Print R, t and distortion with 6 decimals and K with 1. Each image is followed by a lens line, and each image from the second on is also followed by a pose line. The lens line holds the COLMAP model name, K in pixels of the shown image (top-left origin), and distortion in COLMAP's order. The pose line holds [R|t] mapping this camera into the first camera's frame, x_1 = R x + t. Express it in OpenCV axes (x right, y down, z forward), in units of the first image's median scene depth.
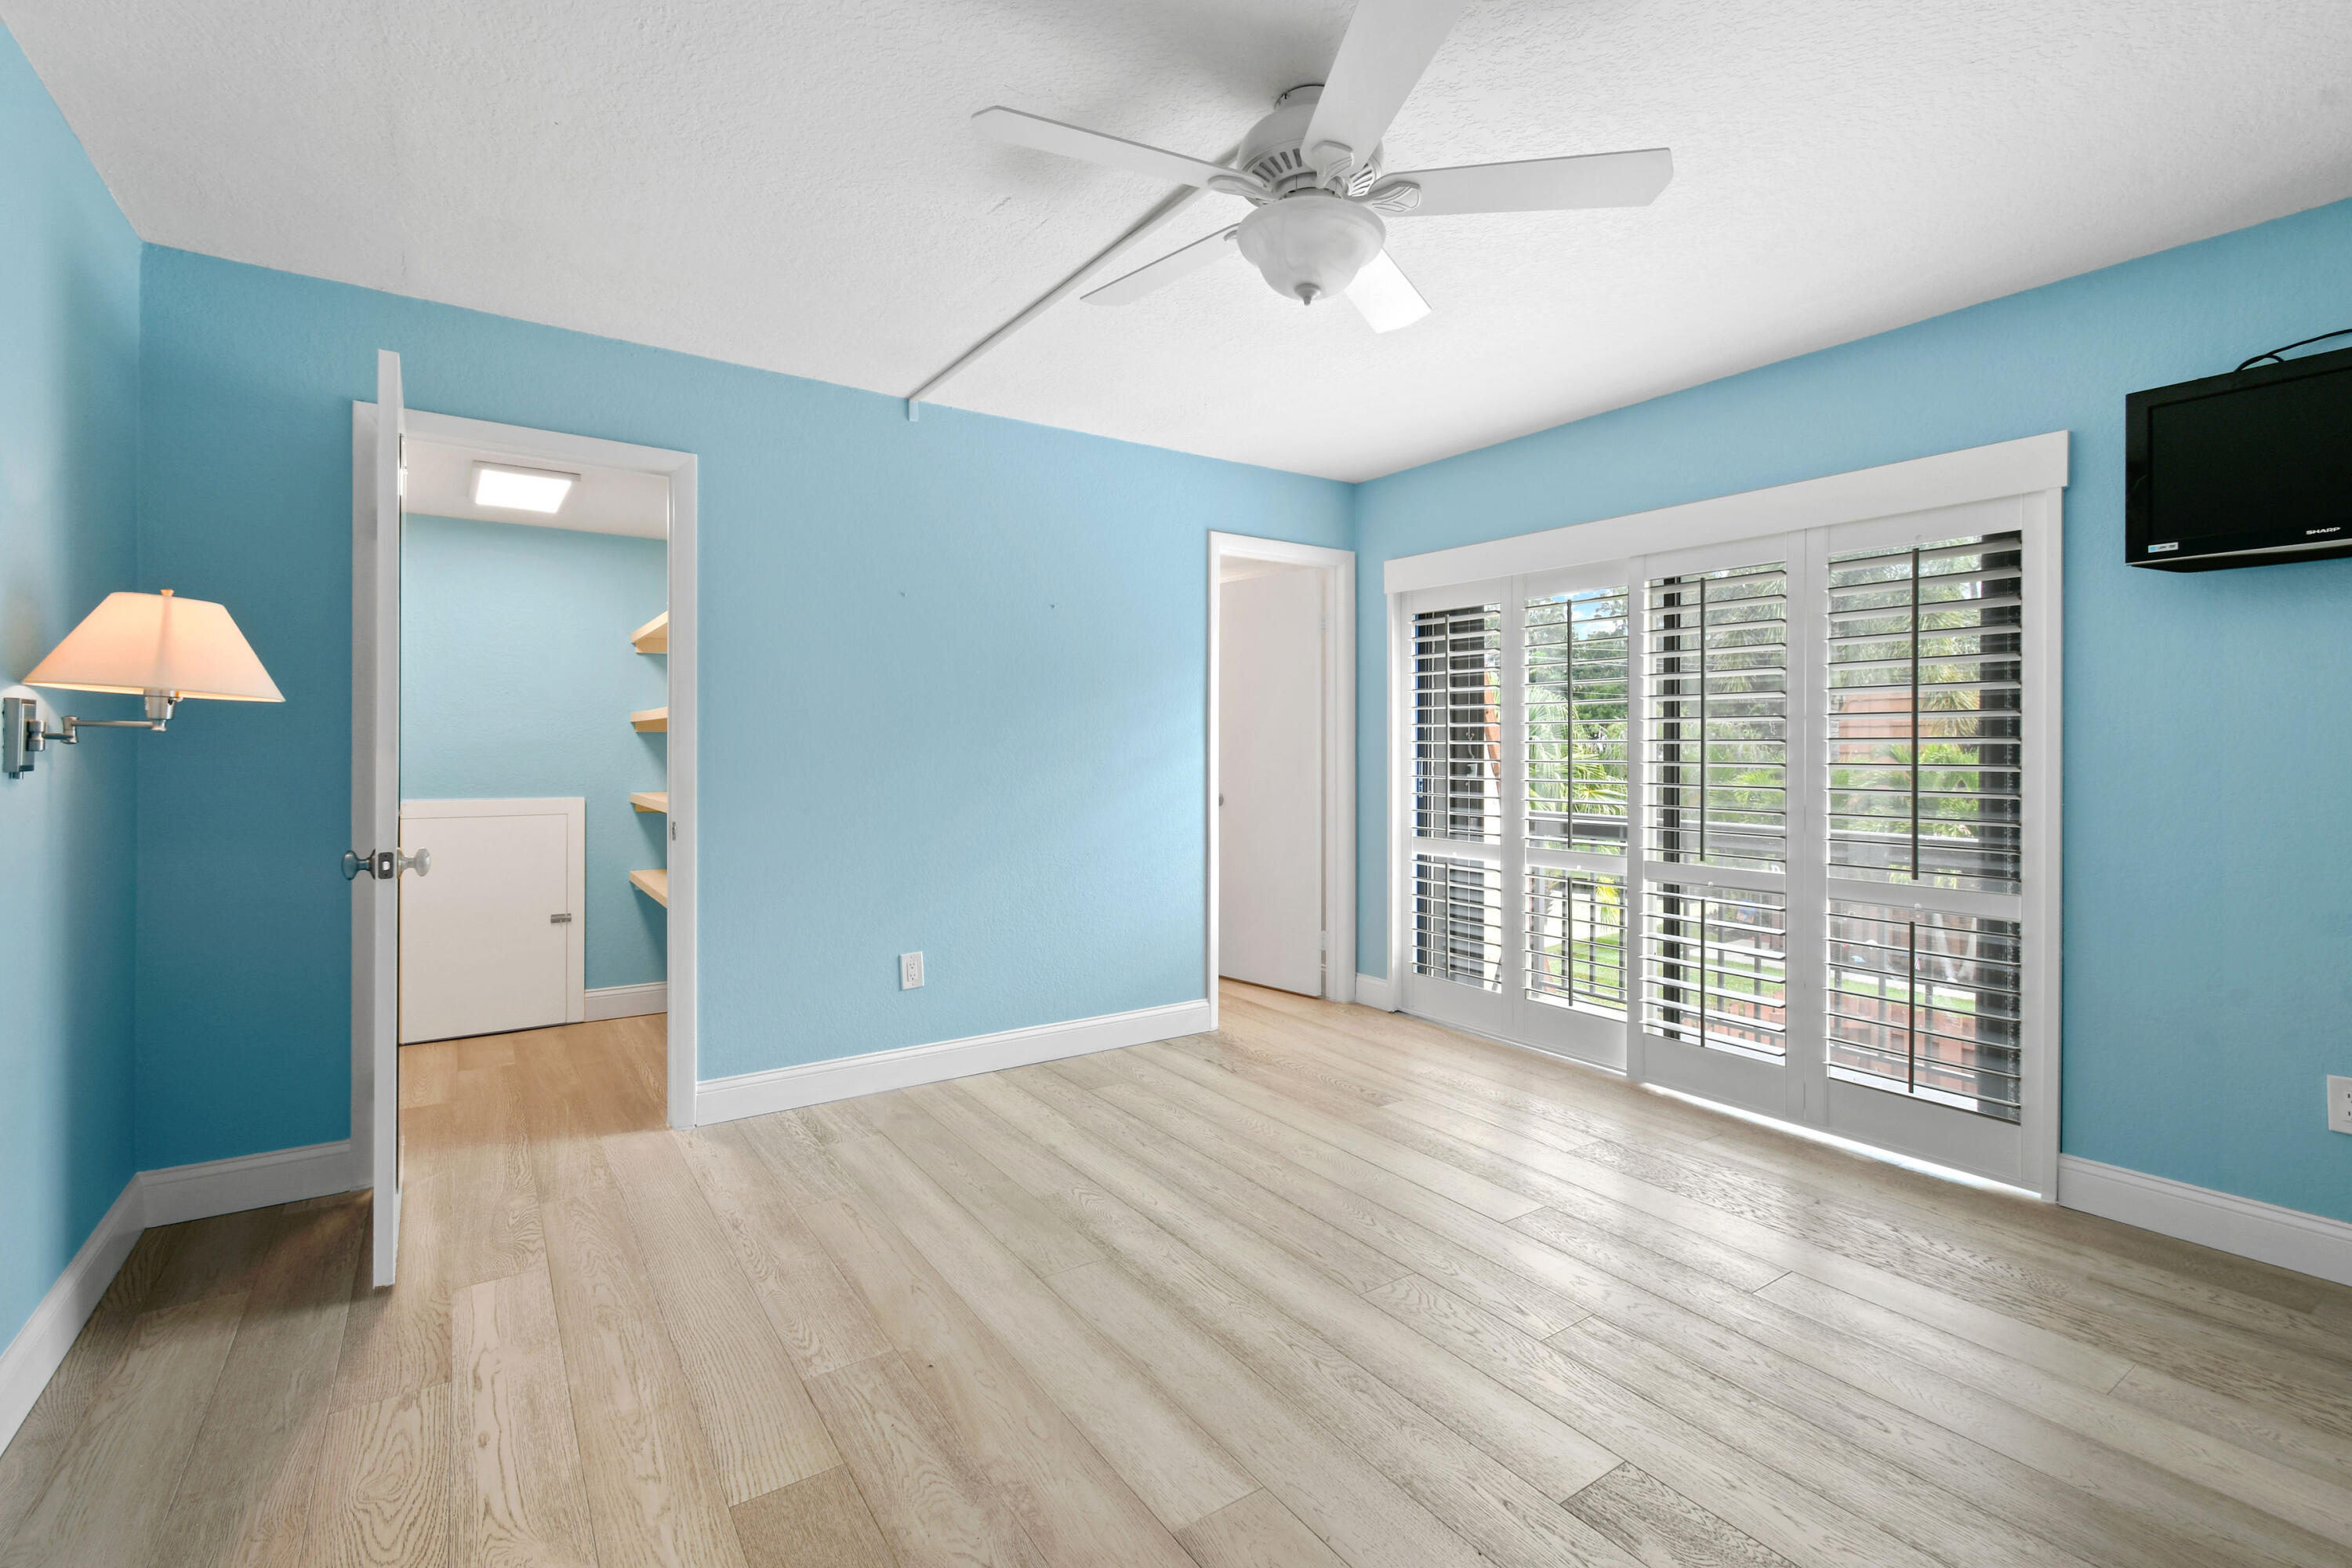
lens RADIAL K [[1048.0, 0, 1190.4], [0, 1048.0, 749.4], [0, 0, 1]] dist [0.005122, -0.000116]
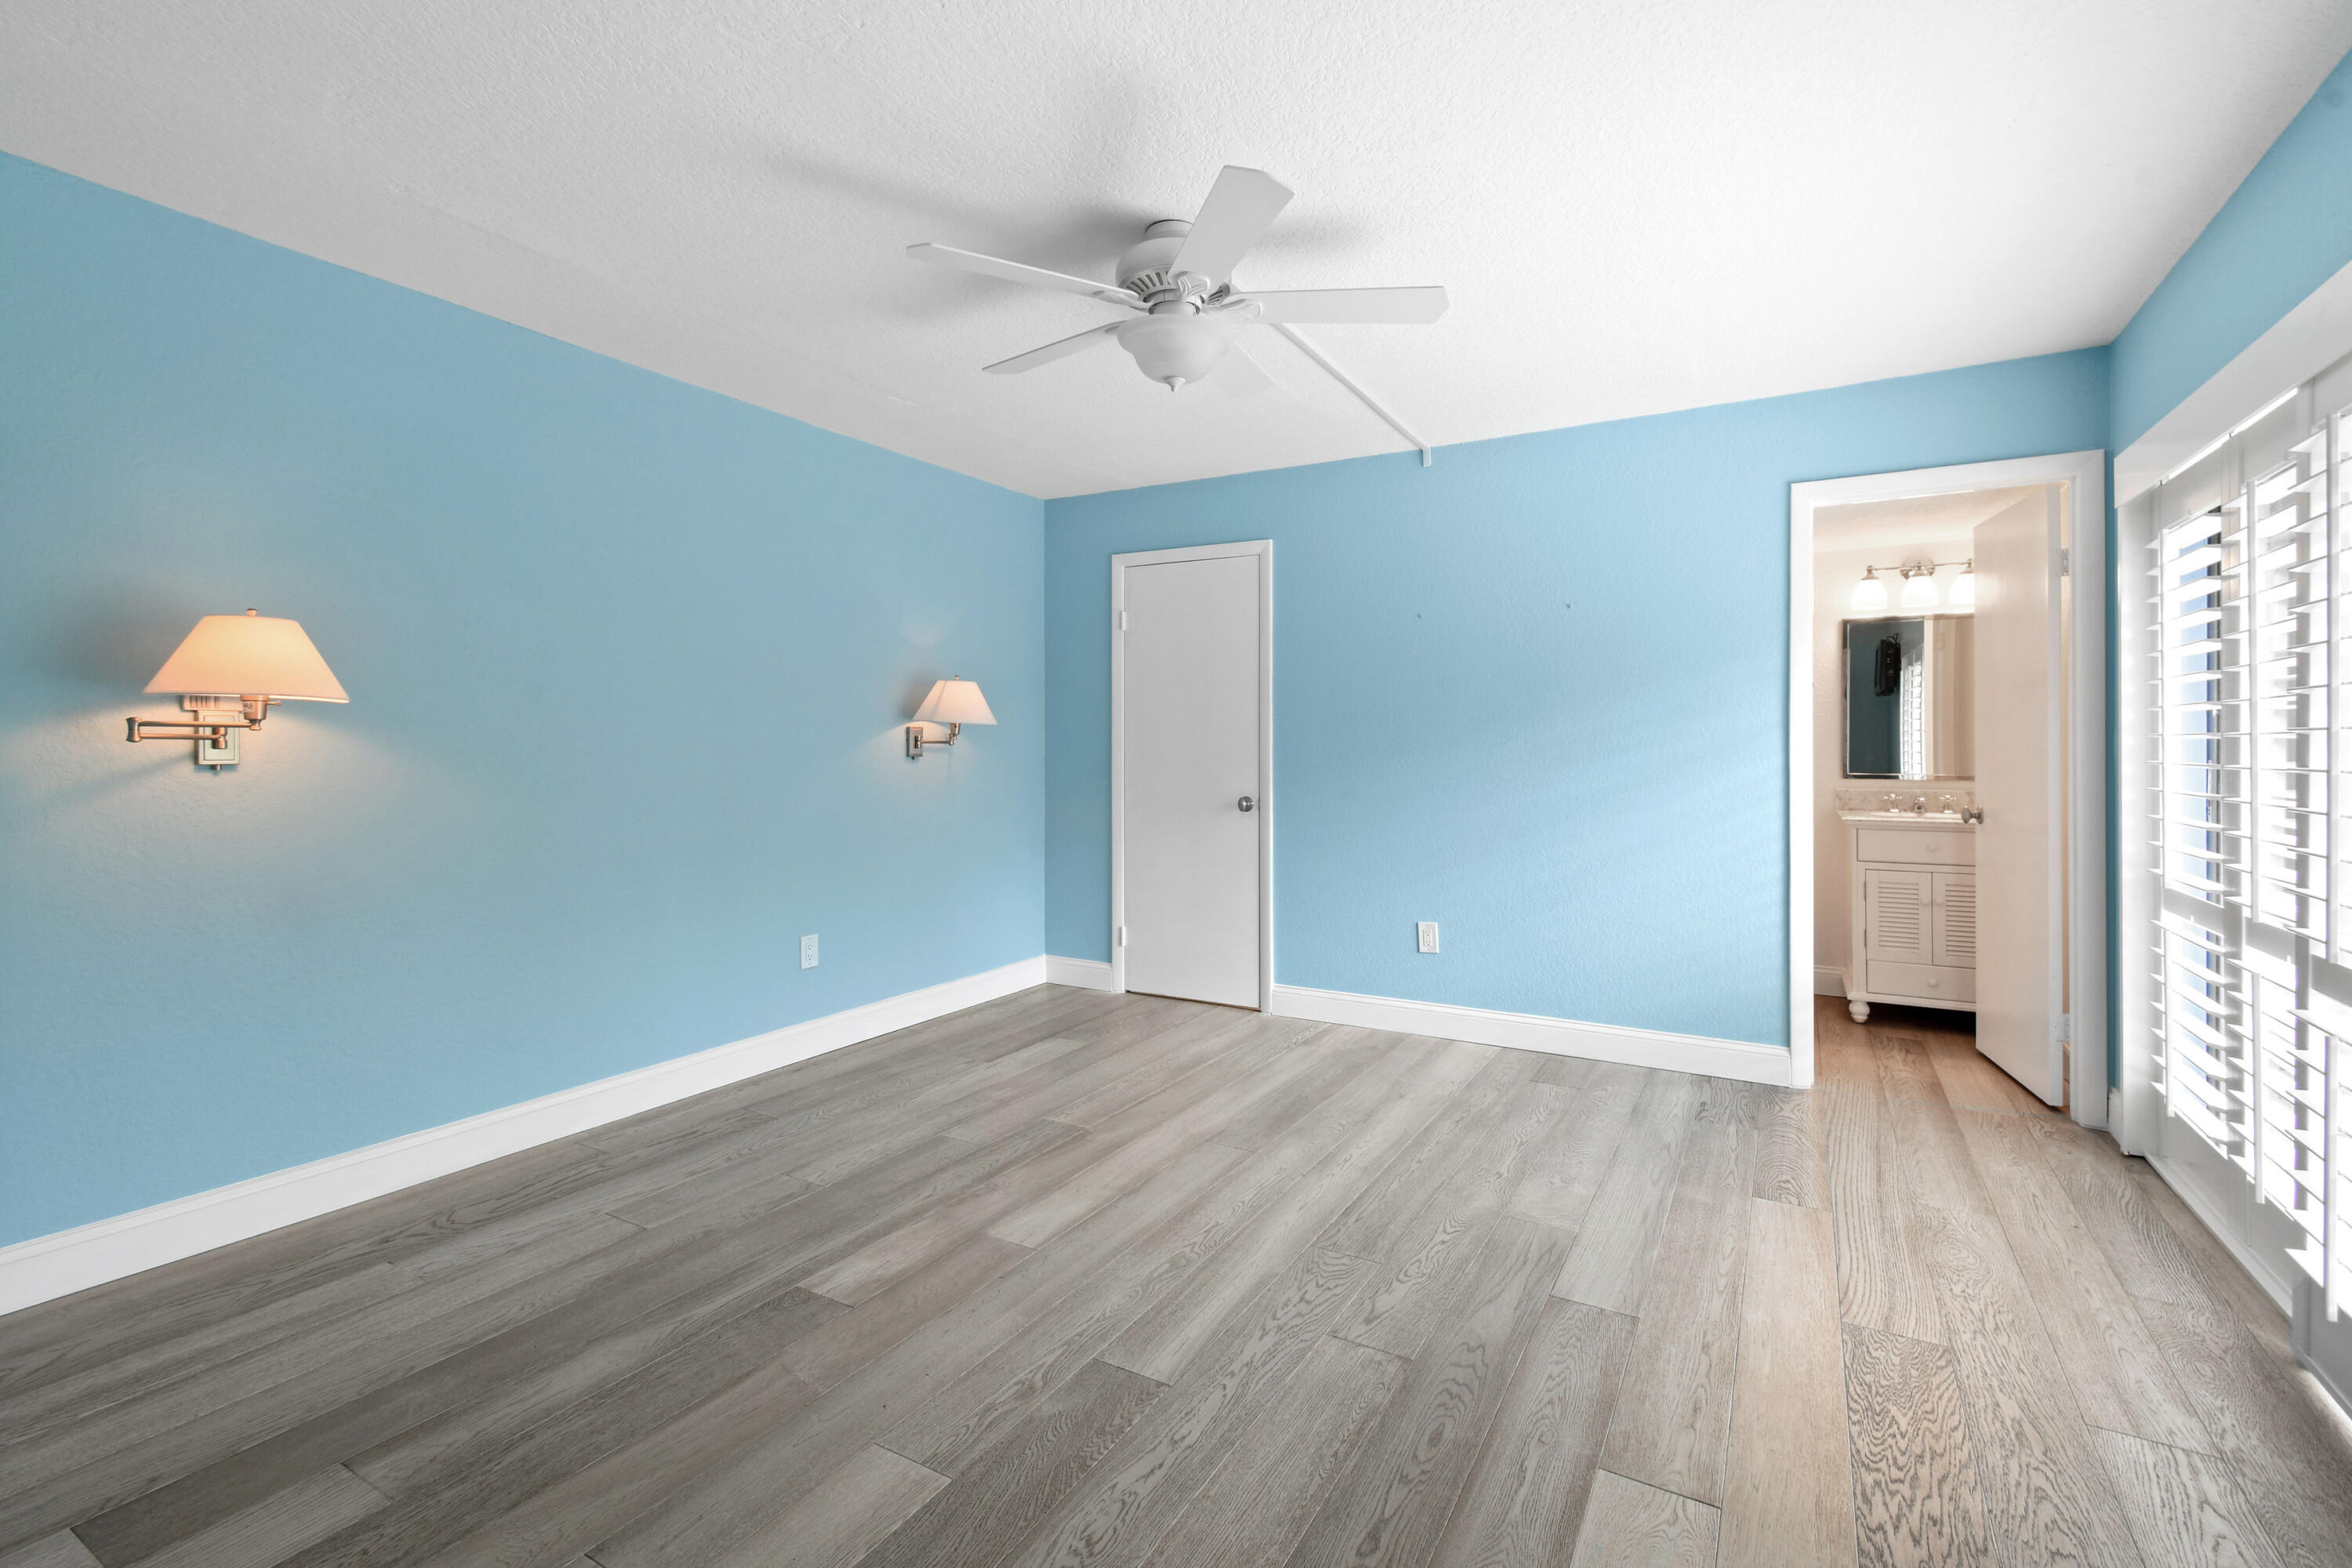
lens RADIAL K [[1048.0, 0, 1190.4], [0, 1048.0, 749.4], [0, 0, 1]] dist [0.005122, -0.000116]
pose [[0.433155, -0.000795, -0.901319, 0.946313], [-0.002426, 0.999995, -0.002047, 0.006414], [0.901316, 0.003073, 0.433151, 0.360091]]
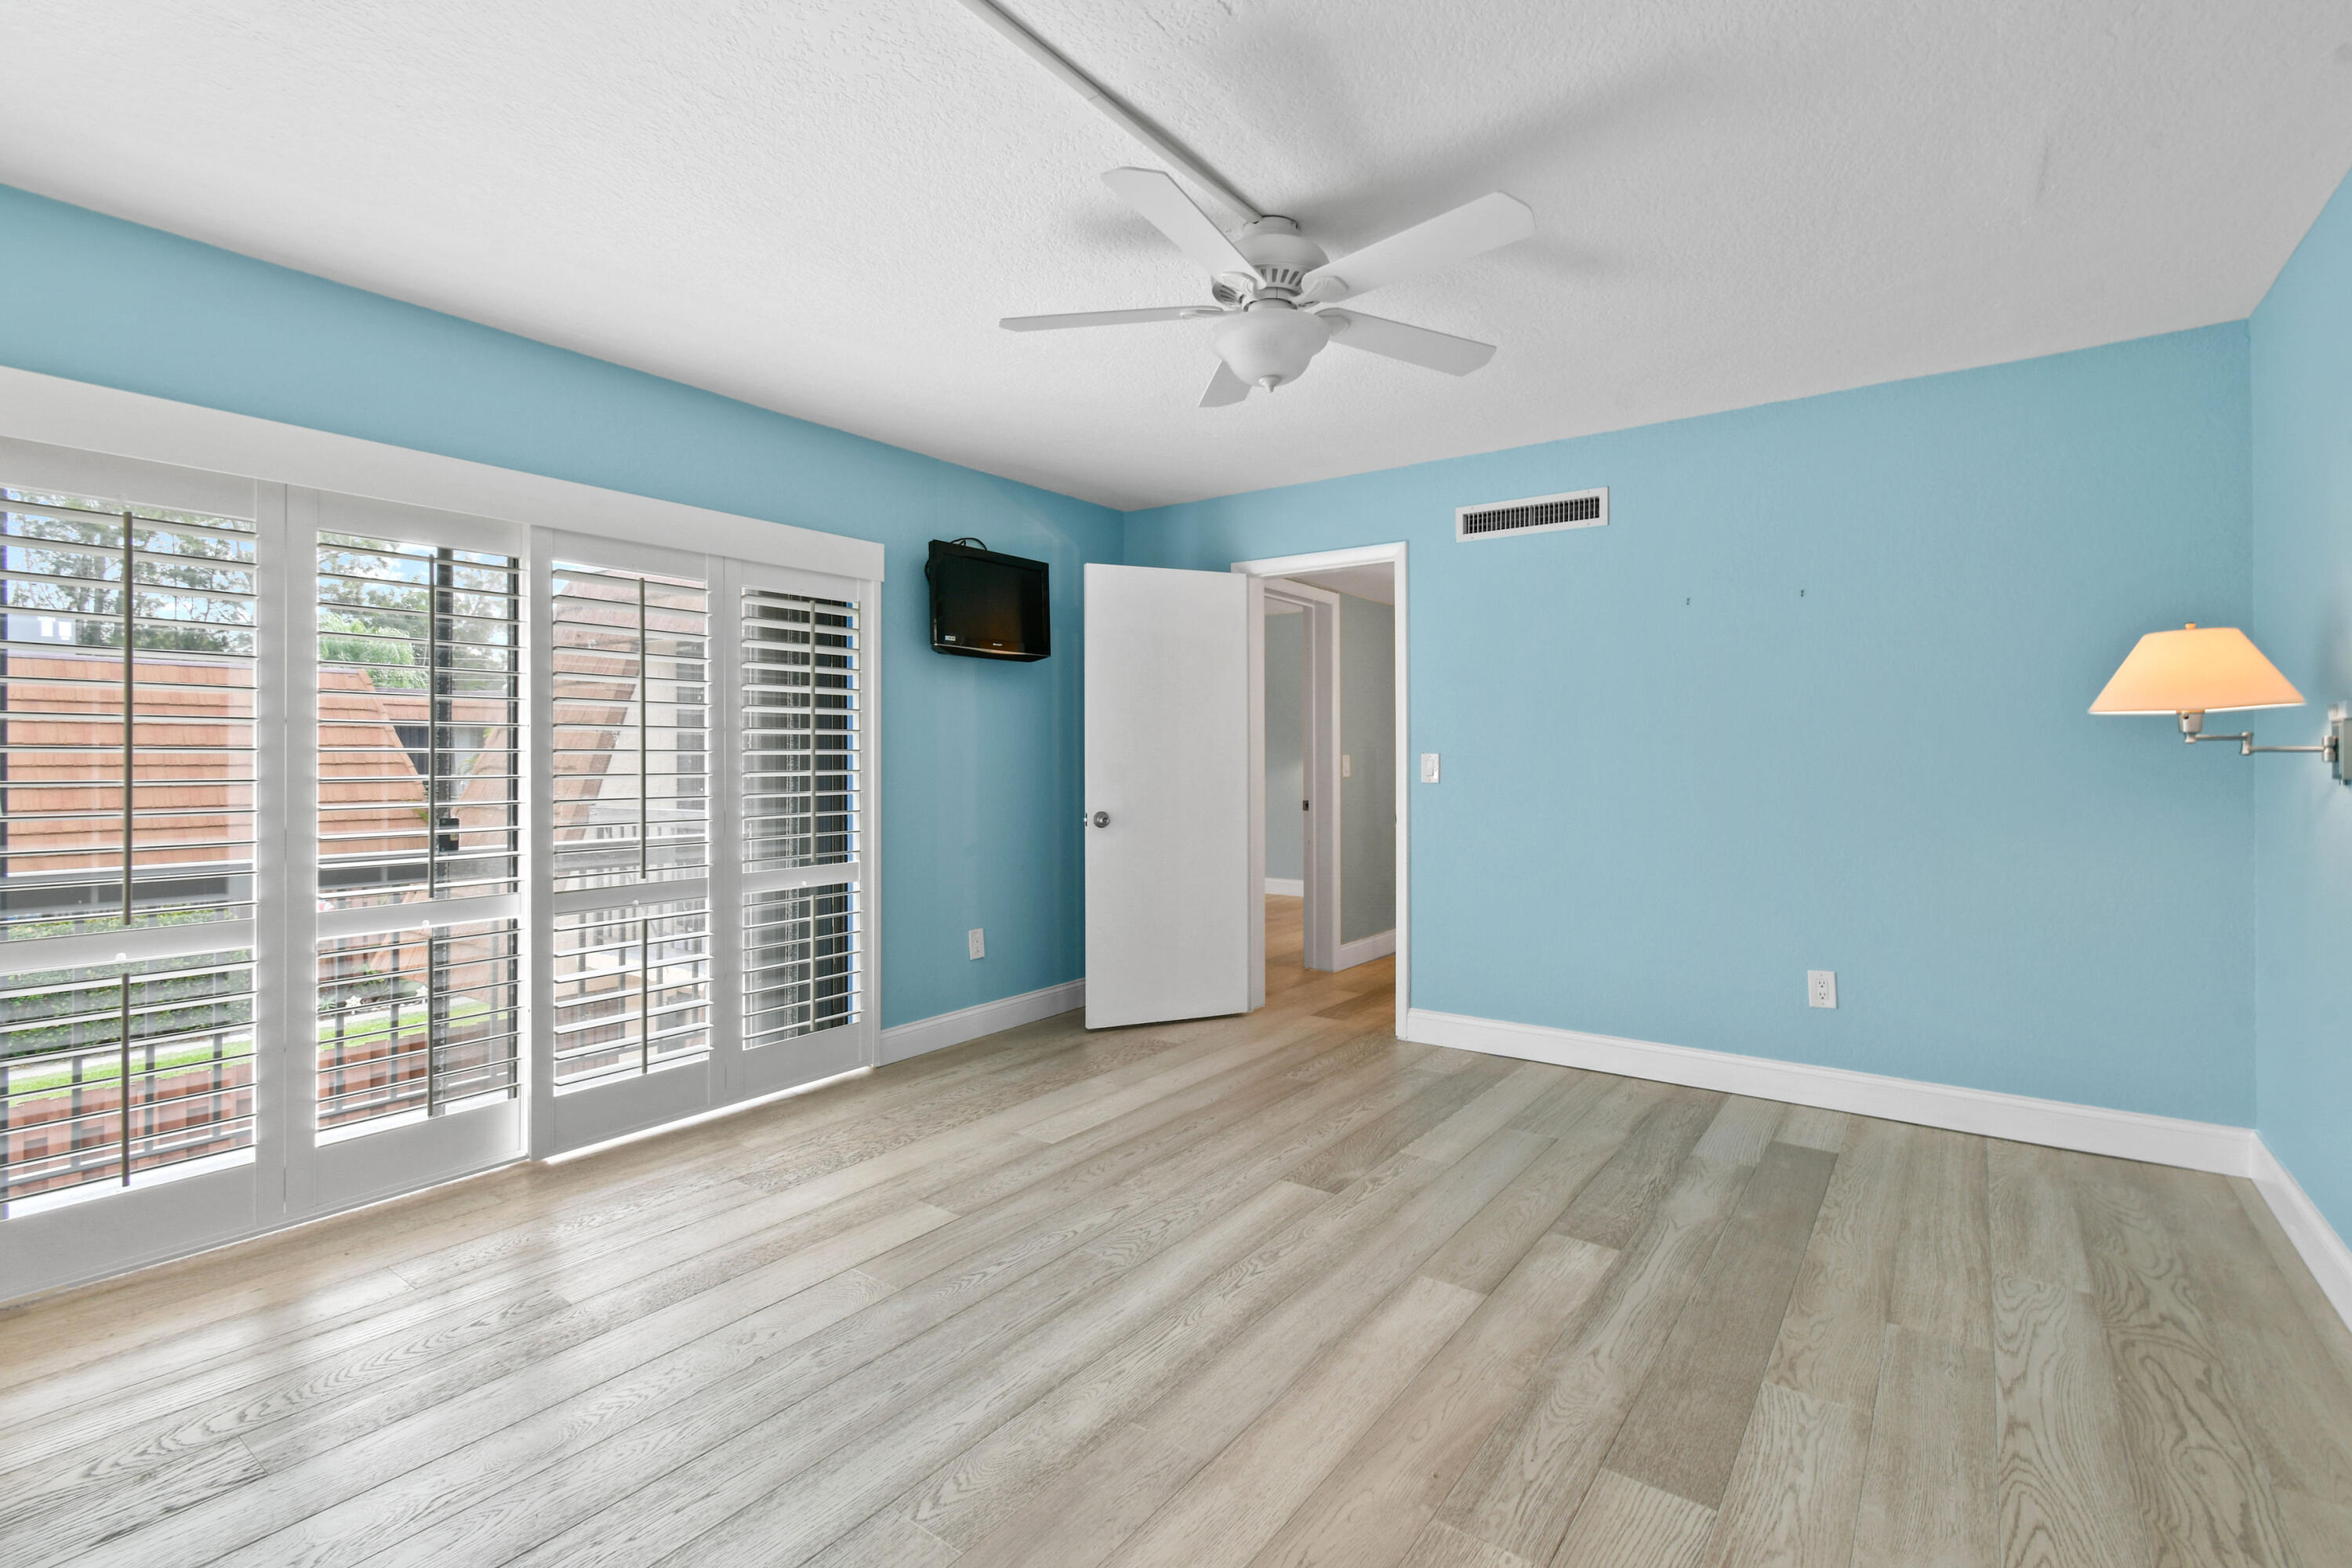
lens RADIAL K [[1067.0, 0, 1194.0], [0, 1067.0, 767.9], [0, 0, 1]] dist [-0.003564, -0.000268]
pose [[-0.331286, -0.009352, 0.943484, -0.768153], [0.004754, 0.999922, 0.011581, -0.003036], [-0.943518, 0.008322, -0.331216, 1.129281]]
